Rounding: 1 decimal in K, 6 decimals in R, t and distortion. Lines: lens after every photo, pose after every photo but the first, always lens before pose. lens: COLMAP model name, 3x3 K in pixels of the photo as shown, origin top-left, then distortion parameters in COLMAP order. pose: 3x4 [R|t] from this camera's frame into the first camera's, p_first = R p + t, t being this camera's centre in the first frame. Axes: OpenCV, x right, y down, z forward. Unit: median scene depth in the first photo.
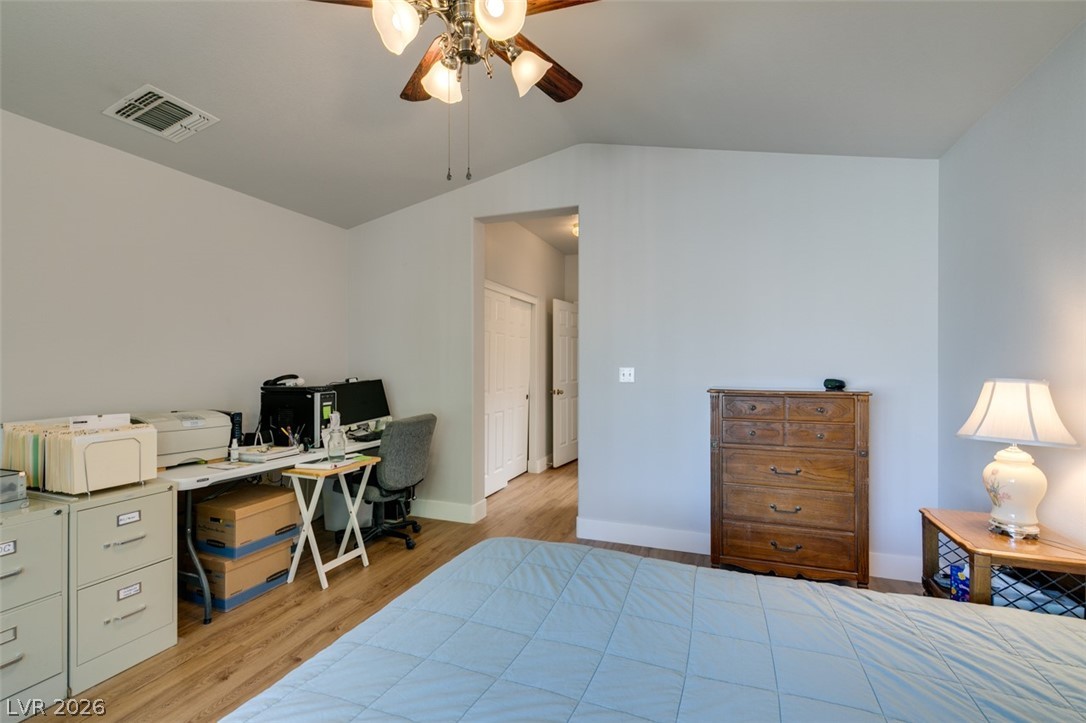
lens RADIAL K [[486.4, 0, 539.9], [0, 486.4, 361.4], [0, 0, 1]] dist [0.004579, -0.000905]
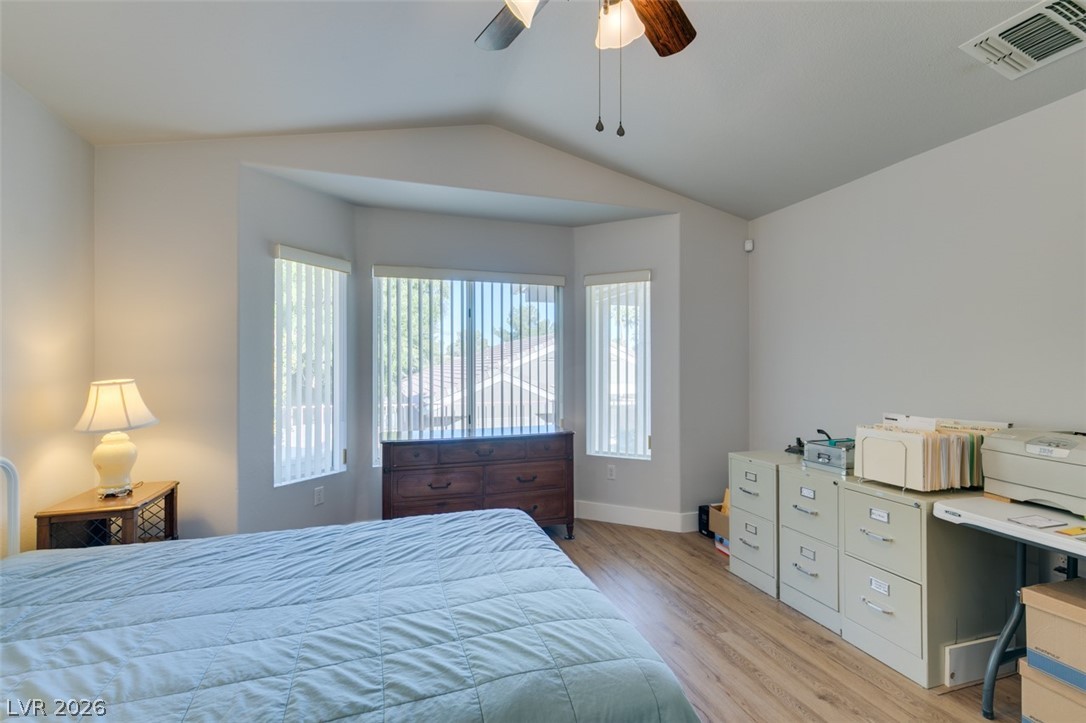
lens RADIAL K [[485.5, 0, 541.2], [0, 485.5, 365.4], [0, 0, 1]] dist [0.004482, -0.001223]
pose [[-0.780113, 0.003099, -0.625631, 0.277458], [0.006370, 0.999975, -0.002990, 0.000924], [0.625606, -0.006318, -0.780114, 1.027132]]
